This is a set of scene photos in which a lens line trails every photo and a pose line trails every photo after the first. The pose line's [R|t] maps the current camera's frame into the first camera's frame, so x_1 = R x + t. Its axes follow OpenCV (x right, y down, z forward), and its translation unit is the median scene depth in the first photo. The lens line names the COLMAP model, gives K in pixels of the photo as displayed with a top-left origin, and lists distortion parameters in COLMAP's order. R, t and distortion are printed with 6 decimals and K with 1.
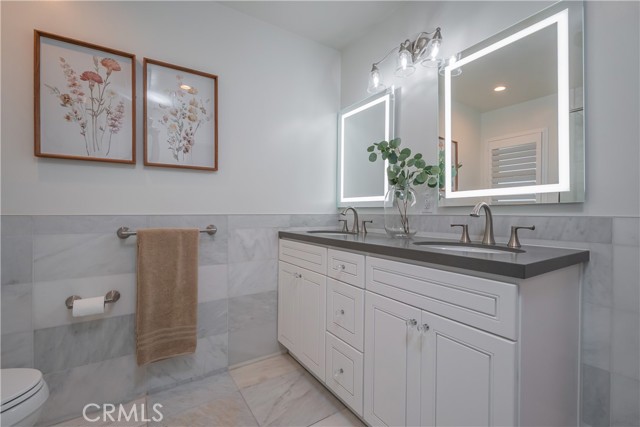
lens RADIAL K [[281.9, 0, 318.1], [0, 281.9, 210.9], [0, 0, 1]] dist [0.003761, -0.000057]
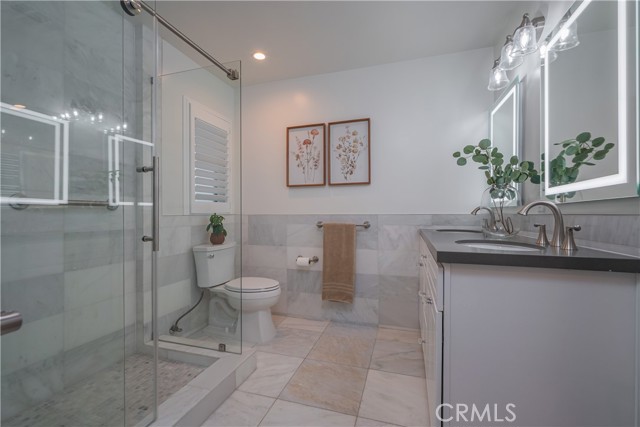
lens RADIAL K [[281.9, 0, 315.6], [0, 281.9, 208.1], [0, 0, 1]] dist [0.003761, -0.000057]
pose [[0.618148, -0.018731, -0.785838, 0.665851], [0.006709, 0.999805, -0.018553, 0.006826], [0.786033, 0.006196, 0.618154, -0.114388]]
